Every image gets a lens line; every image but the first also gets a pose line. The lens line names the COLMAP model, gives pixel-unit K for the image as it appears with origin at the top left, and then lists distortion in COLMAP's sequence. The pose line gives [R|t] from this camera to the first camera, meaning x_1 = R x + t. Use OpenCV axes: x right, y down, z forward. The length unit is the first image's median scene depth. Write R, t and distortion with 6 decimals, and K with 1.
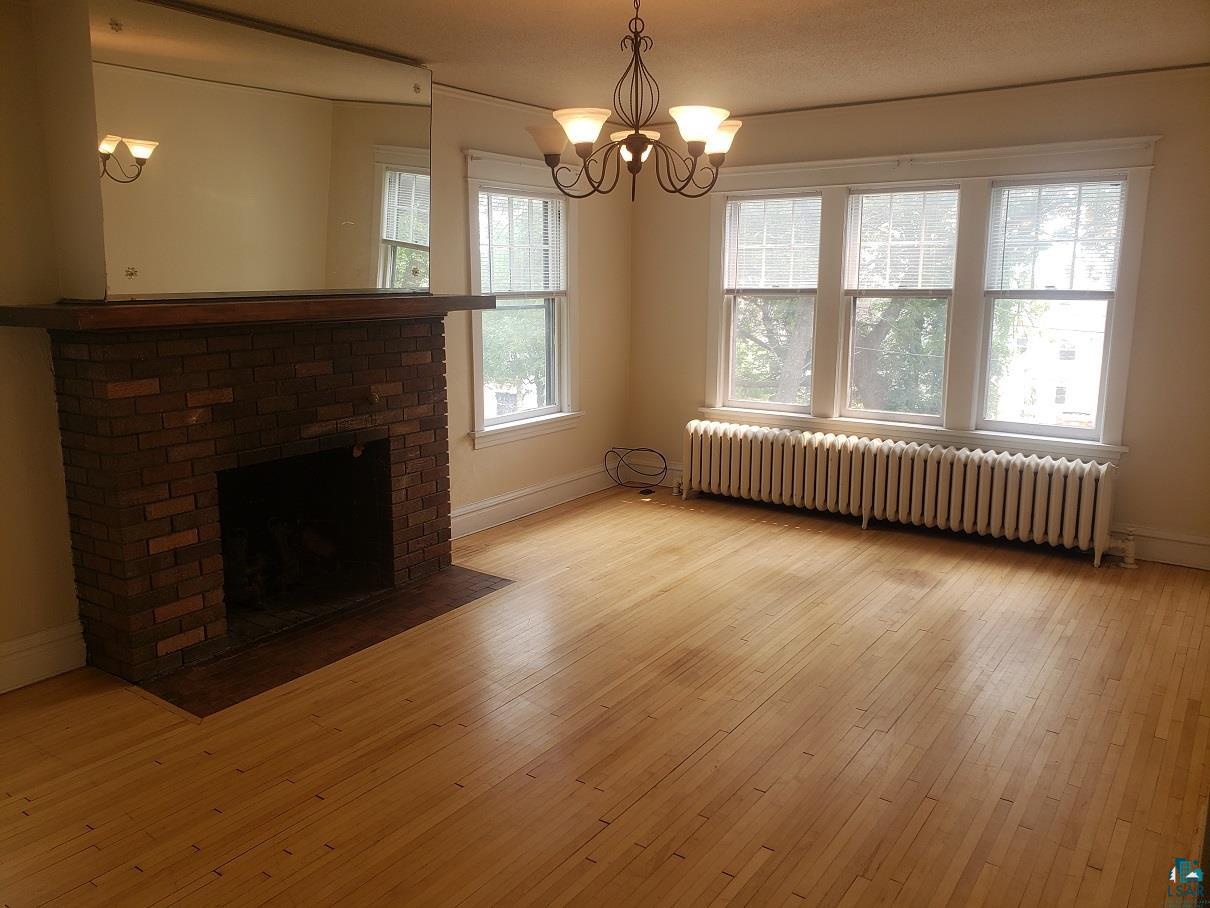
lens RADIAL K [[924.5, 0, 572.3], [0, 924.5, 451.6], [0, 0, 1]] dist [0.064869, -0.001585]
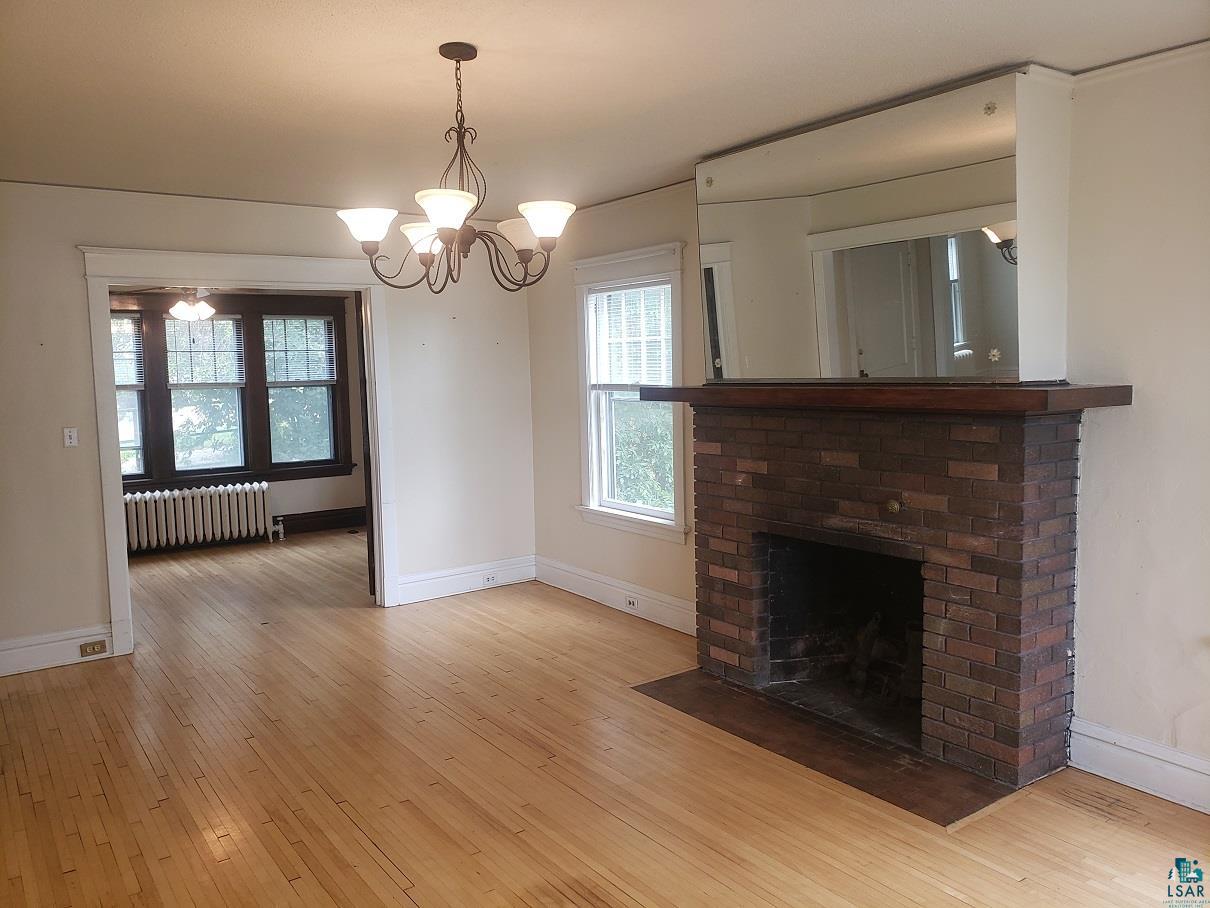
lens RADIAL K [[924.5, 0, 572.3], [0, 924.5, 451.6], [0, 0, 1]] dist [0.064869, -0.001585]
pose [[-0.328928, 0.108488, -0.938103, 0.721846], [-0.150959, 0.974565, 0.165635, -0.218375], [0.932211, 0.196097, -0.304185, 1.062496]]
